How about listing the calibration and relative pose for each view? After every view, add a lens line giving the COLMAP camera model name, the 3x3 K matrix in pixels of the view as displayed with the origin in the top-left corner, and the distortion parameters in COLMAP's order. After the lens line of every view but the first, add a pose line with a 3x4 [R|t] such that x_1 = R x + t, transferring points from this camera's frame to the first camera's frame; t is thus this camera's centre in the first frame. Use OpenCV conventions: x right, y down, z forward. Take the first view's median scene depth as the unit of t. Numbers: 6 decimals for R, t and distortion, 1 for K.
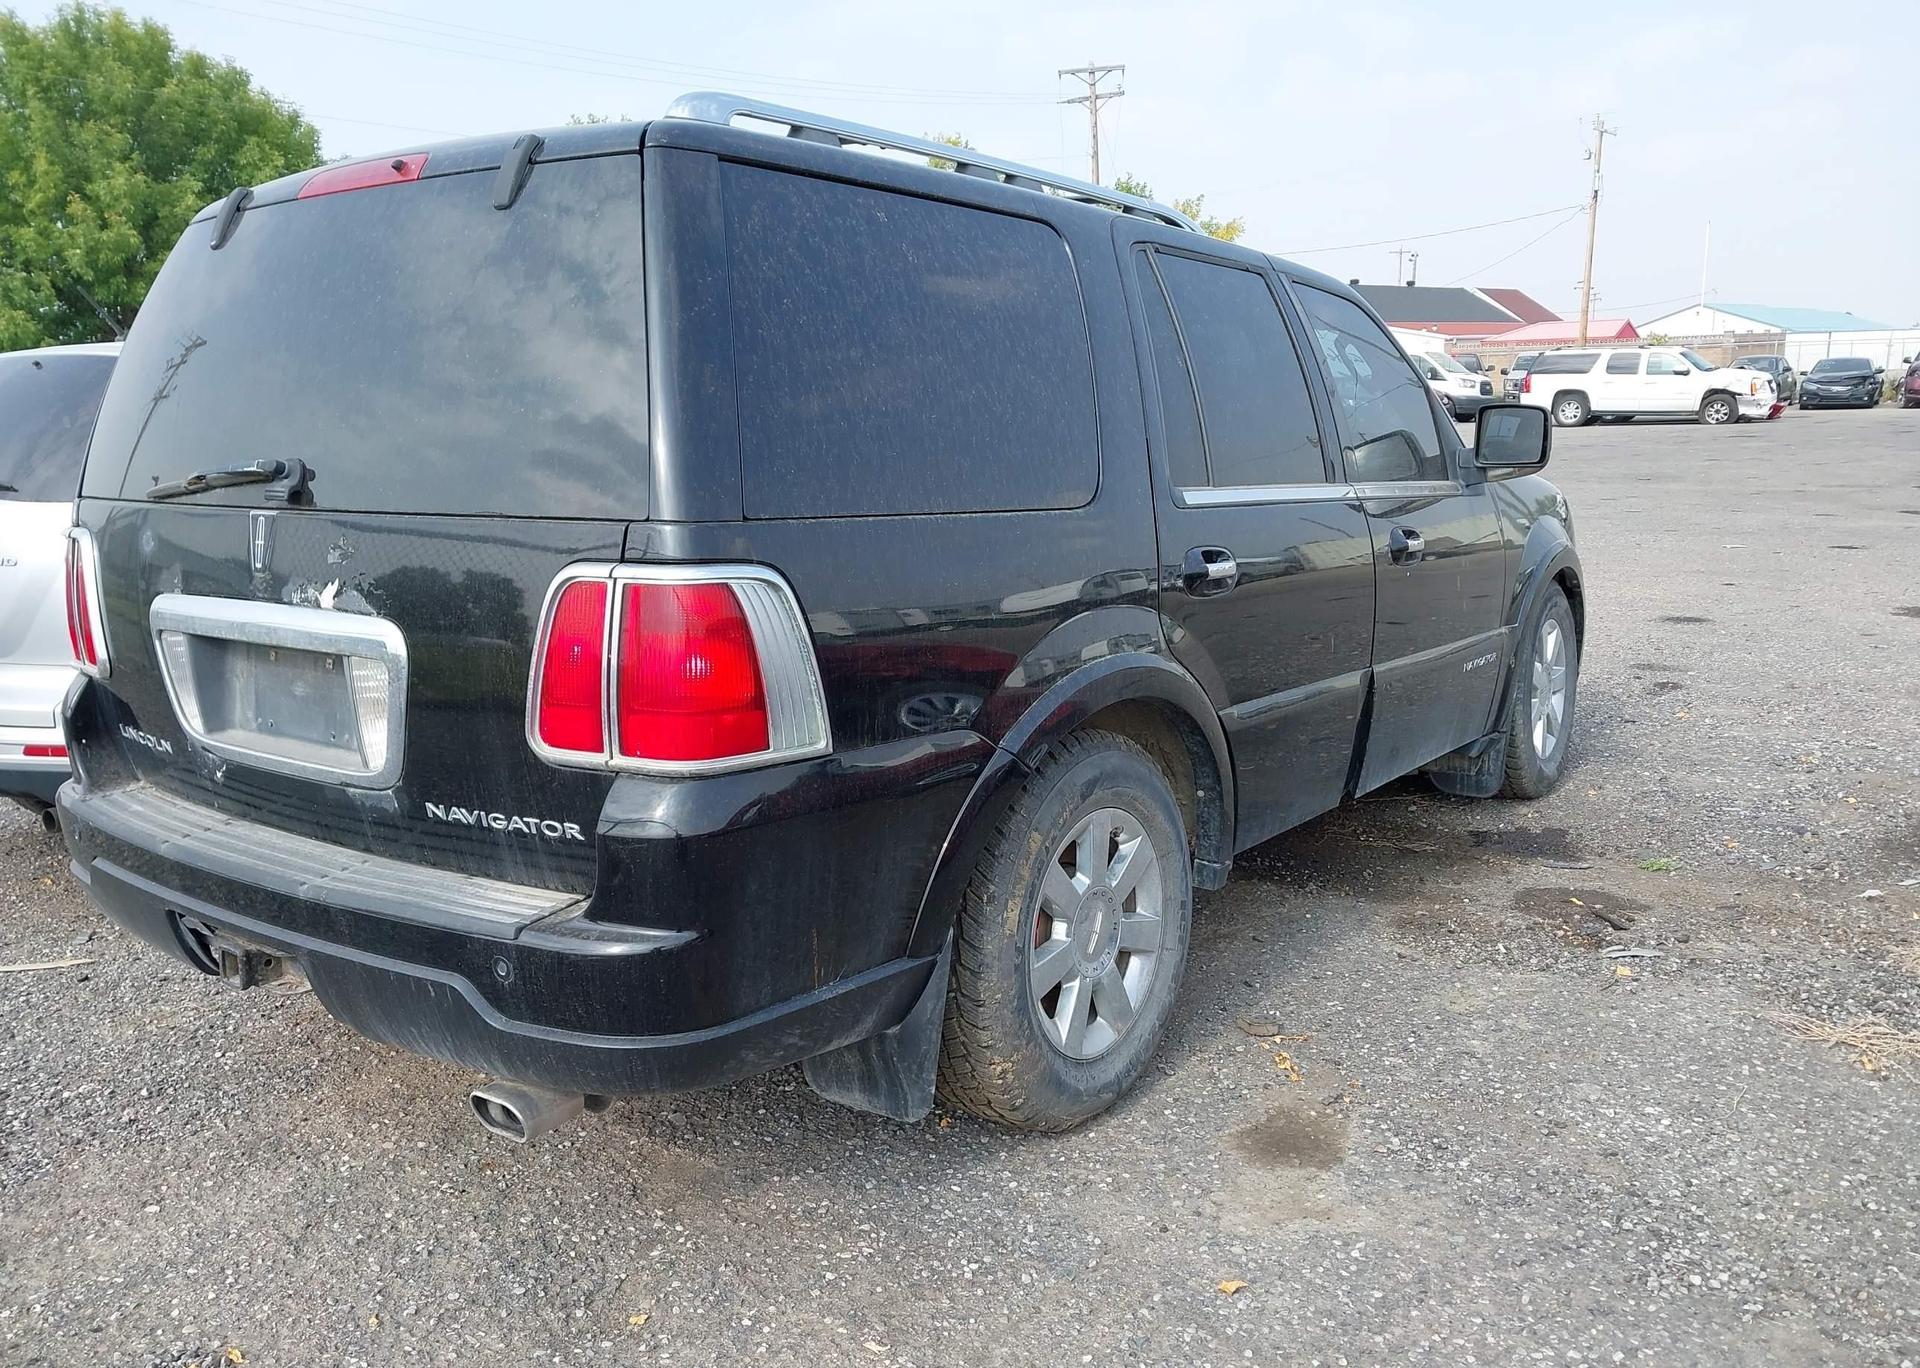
lens RADIAL K [[1540.2, 0, 959.8], [0, 1540.2, 835.8], [0, 0, 1]] dist [0.018248, -0.007718]
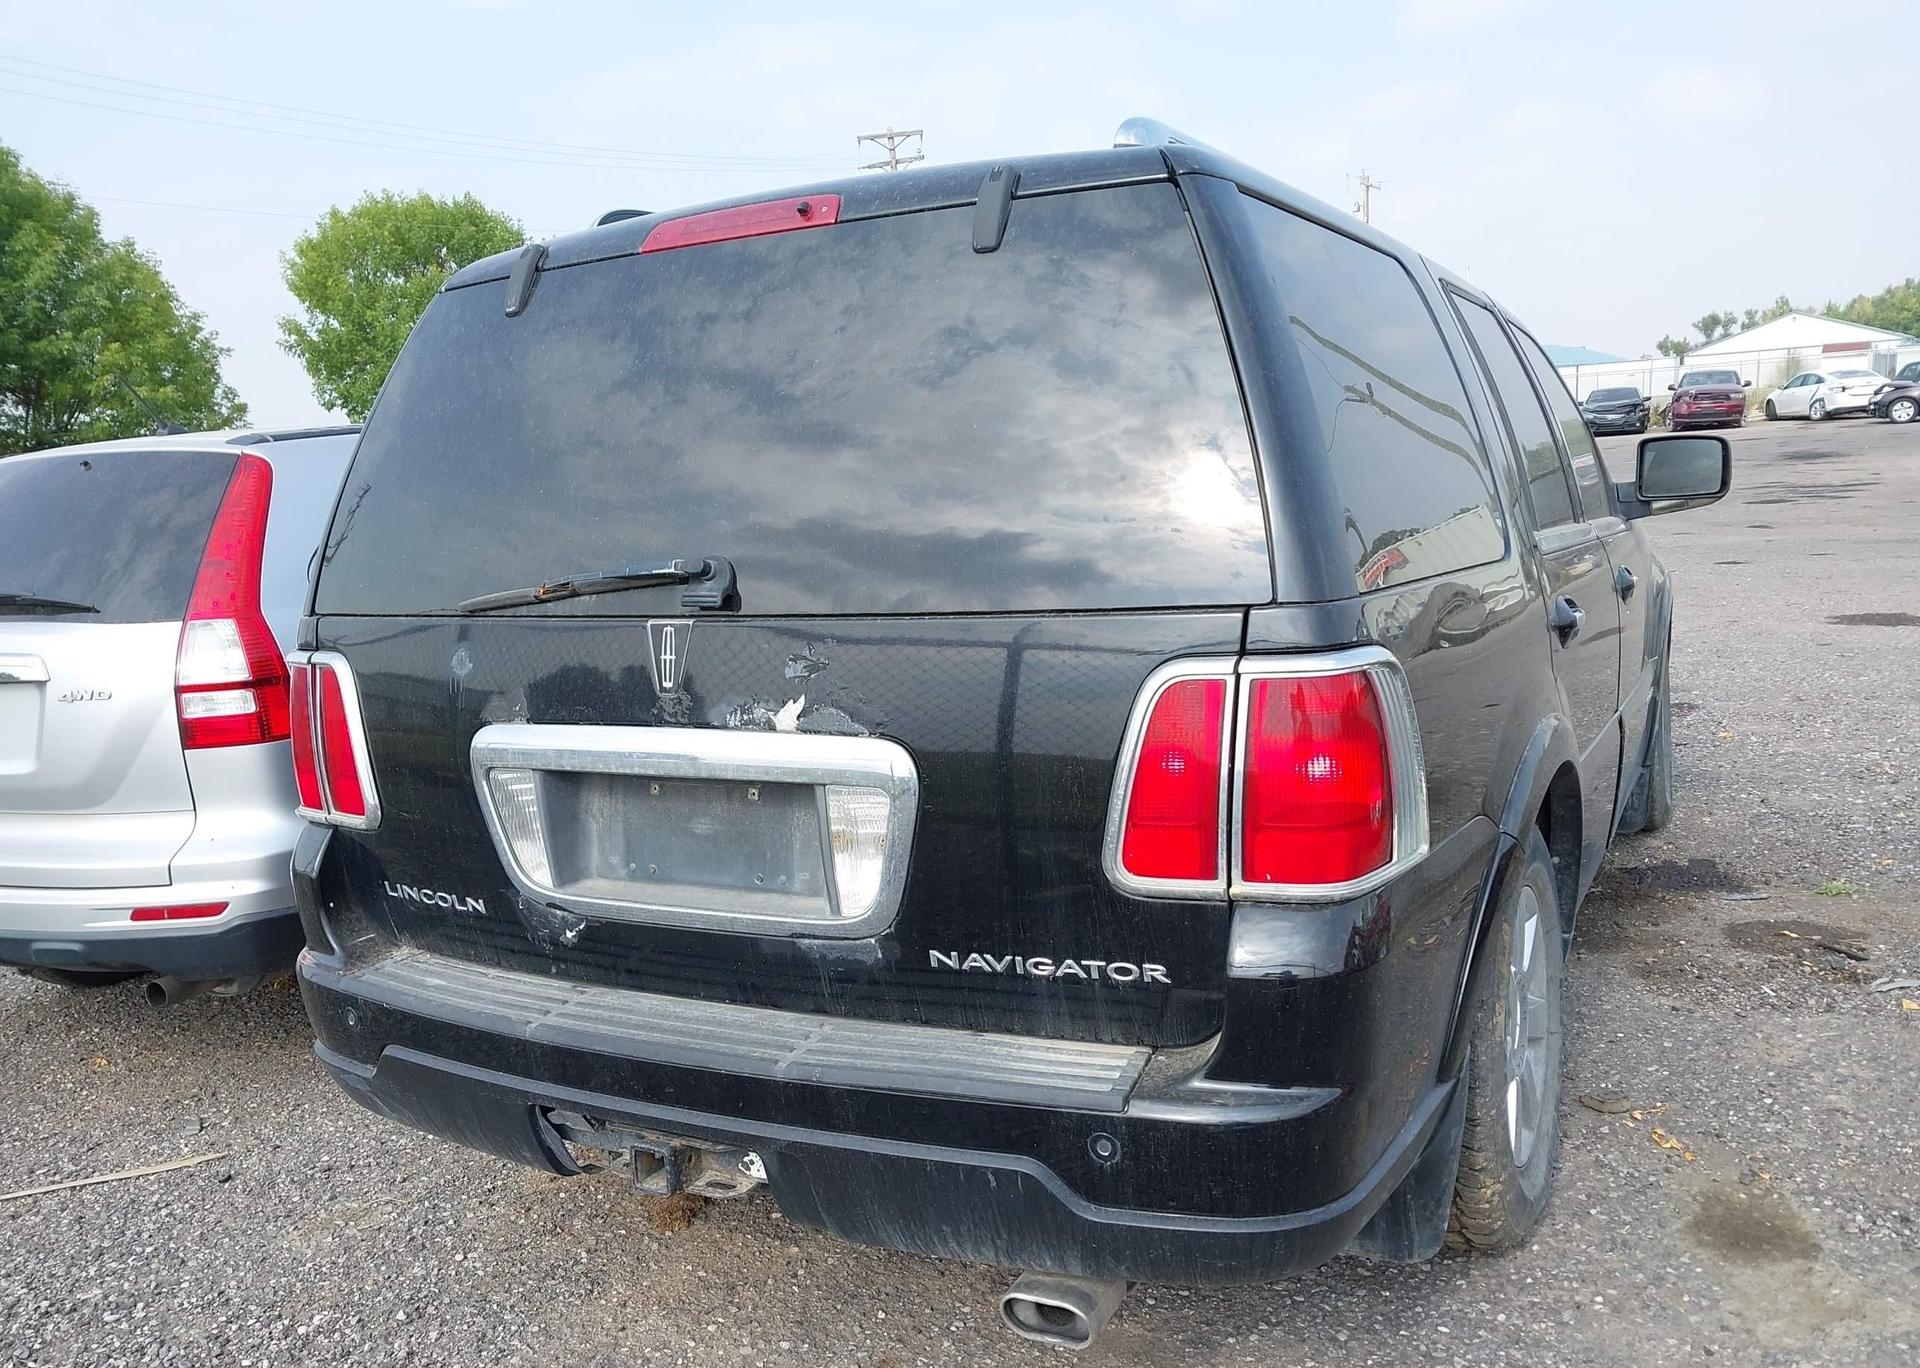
lens RADIAL K [[1553.1, 0, 958.9], [0, 1553.1, 819.0], [0, 0, 1]] dist [0.009357, -0.003066]
pose [[0.988601, -0.075876, 0.130042, -0.364800], [0.082024, 0.995720, -0.042585, -0.047037], [-0.126254, 0.052767, 0.990594, 0.131307]]
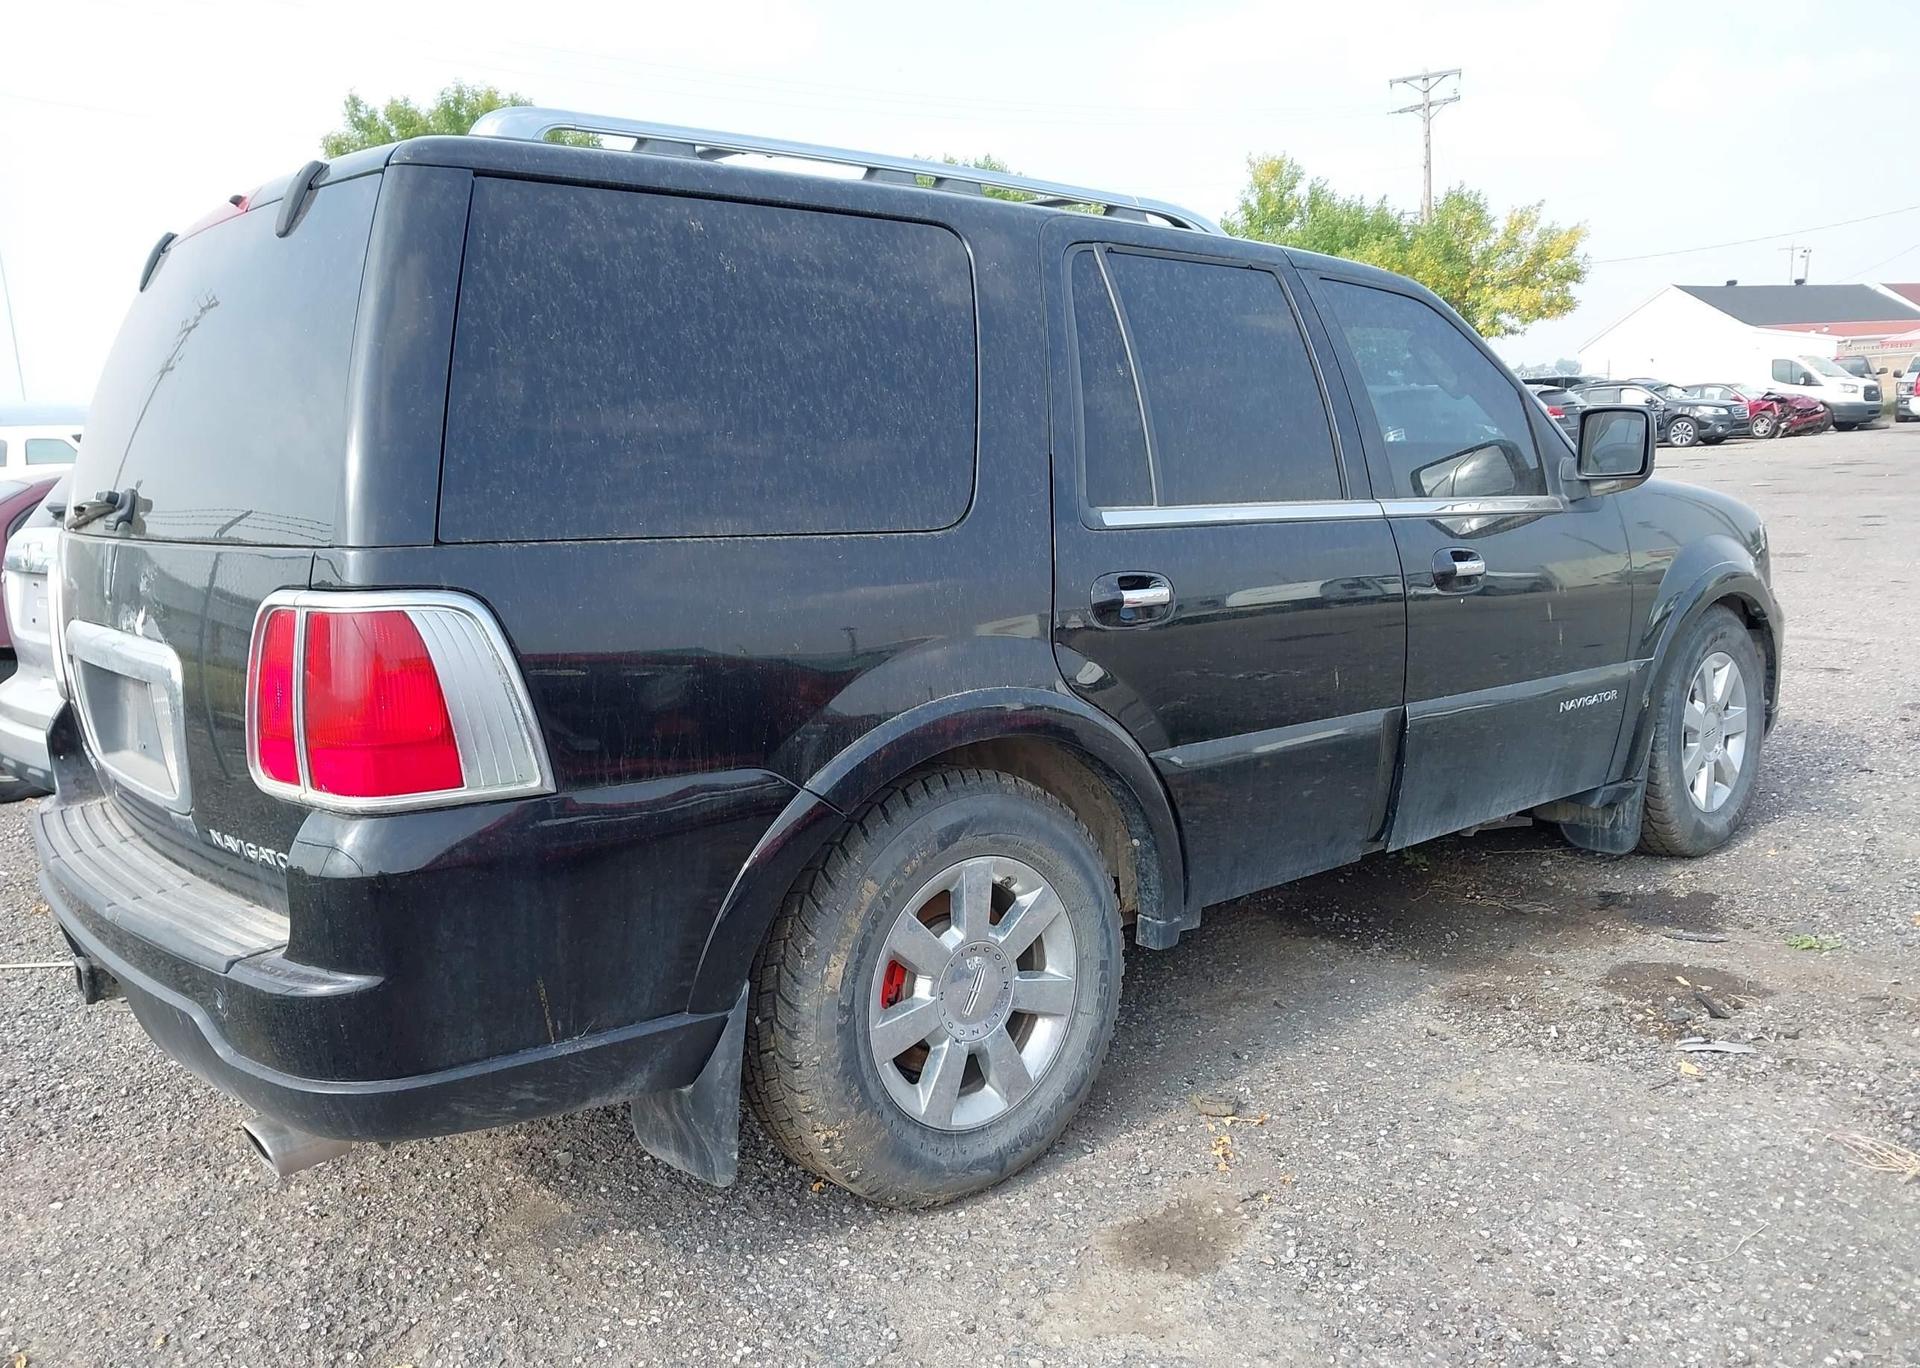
lens RADIAL K [[1538.4, 0, 959.1], [0, 1538.4, 824.3], [0, 0, 1]] dist [0.004107, 0.010931]
pose [[0.974994, 0.033674, -0.219664, 0.289697], [-0.038414, 0.999111, -0.017342, -0.021467], [0.218885, 0.025347, 0.975421, 0.110114]]
